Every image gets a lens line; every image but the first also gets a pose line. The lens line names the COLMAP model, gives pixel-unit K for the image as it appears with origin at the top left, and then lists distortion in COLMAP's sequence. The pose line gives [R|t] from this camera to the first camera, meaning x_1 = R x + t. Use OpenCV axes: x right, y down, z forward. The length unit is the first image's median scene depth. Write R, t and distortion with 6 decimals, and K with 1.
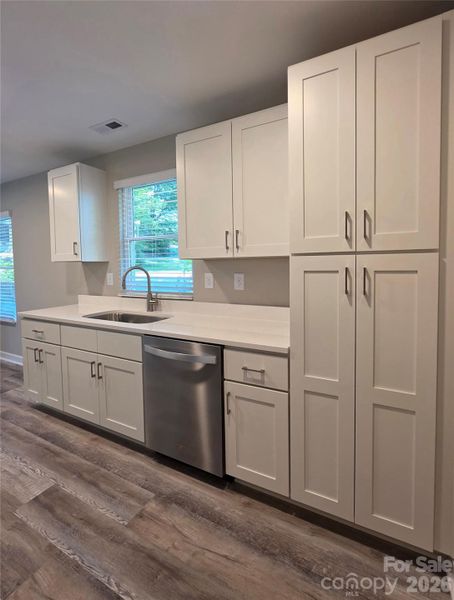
lens RADIAL K [[290.0, 0, 226.9], [0, 290.0, 277.6], [0, 0, 1]] dist [-0.001169, 0.001034]
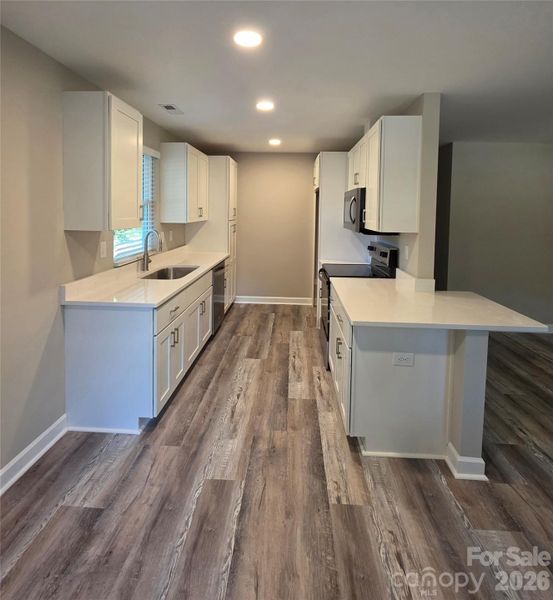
lens RADIAL K [[330.5, 0, 274.3], [0, 330.5, 225.6], [0, 0, 1]] dist [-0.001293, 0.001243]
pose [[-0.431054, -0.033275, 0.901712, -2.140235], [0.034957, 0.997954, 0.053537, -0.138065], [-0.901649, 0.054599, -0.429009, 1.467258]]
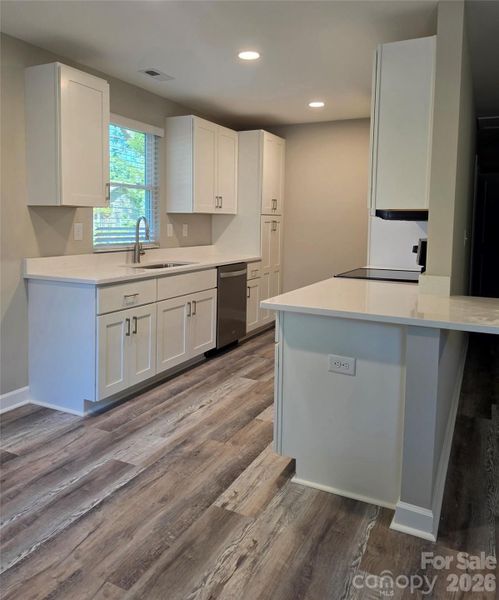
lens RADIAL K [[475.5, 0, 230.7], [0, 475.5, 255.0], [0, 0, 1]] dist [0.108436, -0.142684]
pose [[-0.017215, -0.054948, 0.998341, -2.516919], [0.033976, 0.997880, 0.055508, 0.015684], [-0.999274, 0.034875, -0.015312, 0.956744]]
